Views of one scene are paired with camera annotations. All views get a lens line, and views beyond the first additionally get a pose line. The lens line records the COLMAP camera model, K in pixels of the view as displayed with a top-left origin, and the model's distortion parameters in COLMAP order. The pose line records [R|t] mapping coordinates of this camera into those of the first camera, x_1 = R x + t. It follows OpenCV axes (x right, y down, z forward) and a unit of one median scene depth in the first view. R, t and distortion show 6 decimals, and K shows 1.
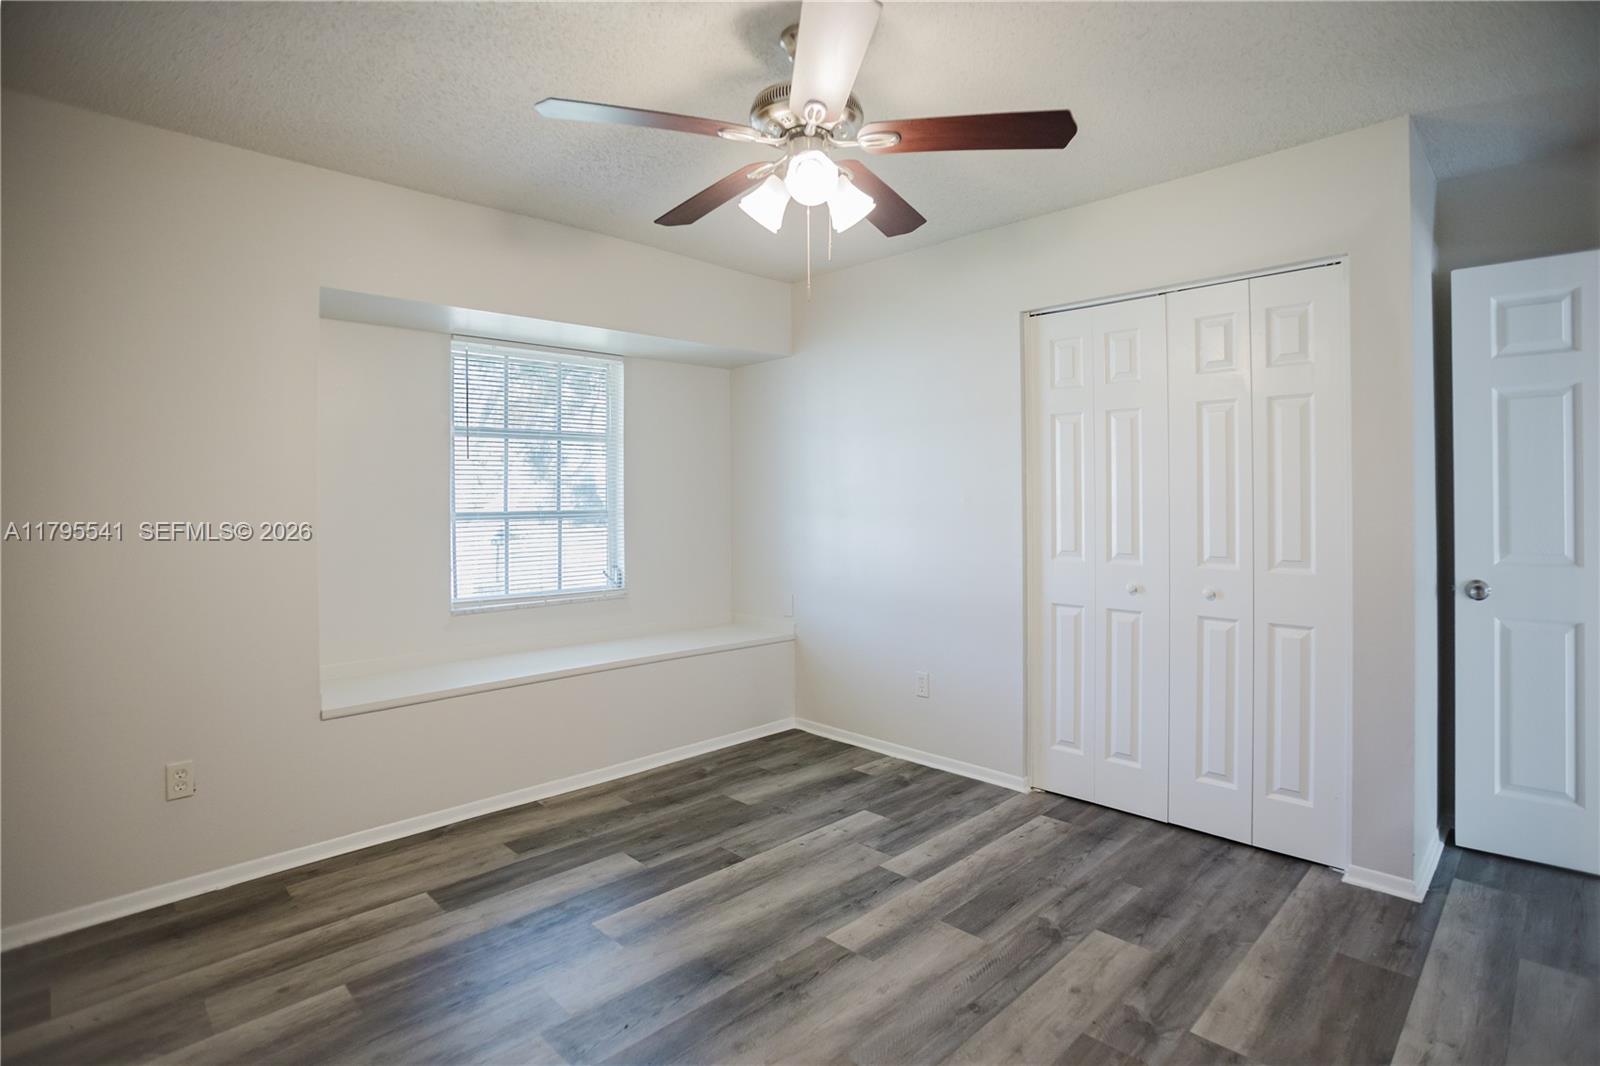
lens RADIAL K [[809.6, 0, 806.1], [0, 809.6, 503.5], [0, 0, 1]] dist [-0.088389, 0.039608]
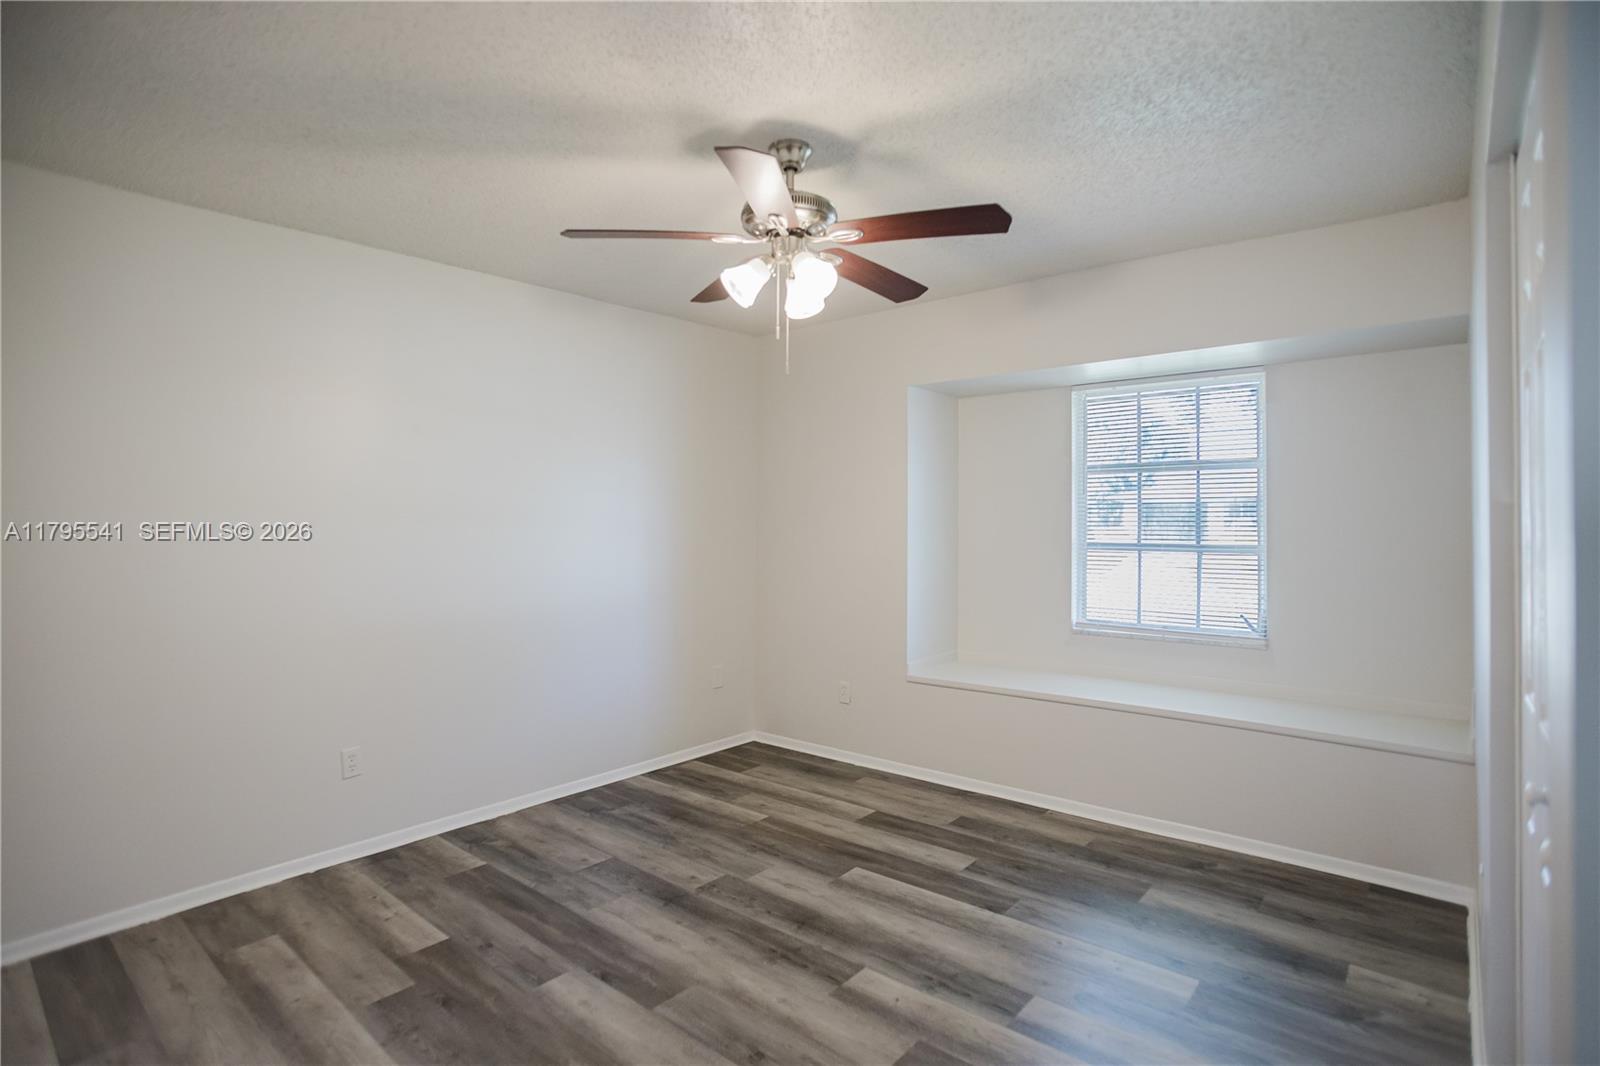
lens RADIAL K [[809.6, 0, 806.1], [0, 809.6, 503.5], [0, 0, 1]] dist [-0.088389, 0.039608]
pose [[0.080104, -0.007626, -0.996757, 0.823032], [-0.008000, 0.999934, -0.008293, -0.038786], [0.996754, 0.008639, 0.080038, 0.654782]]
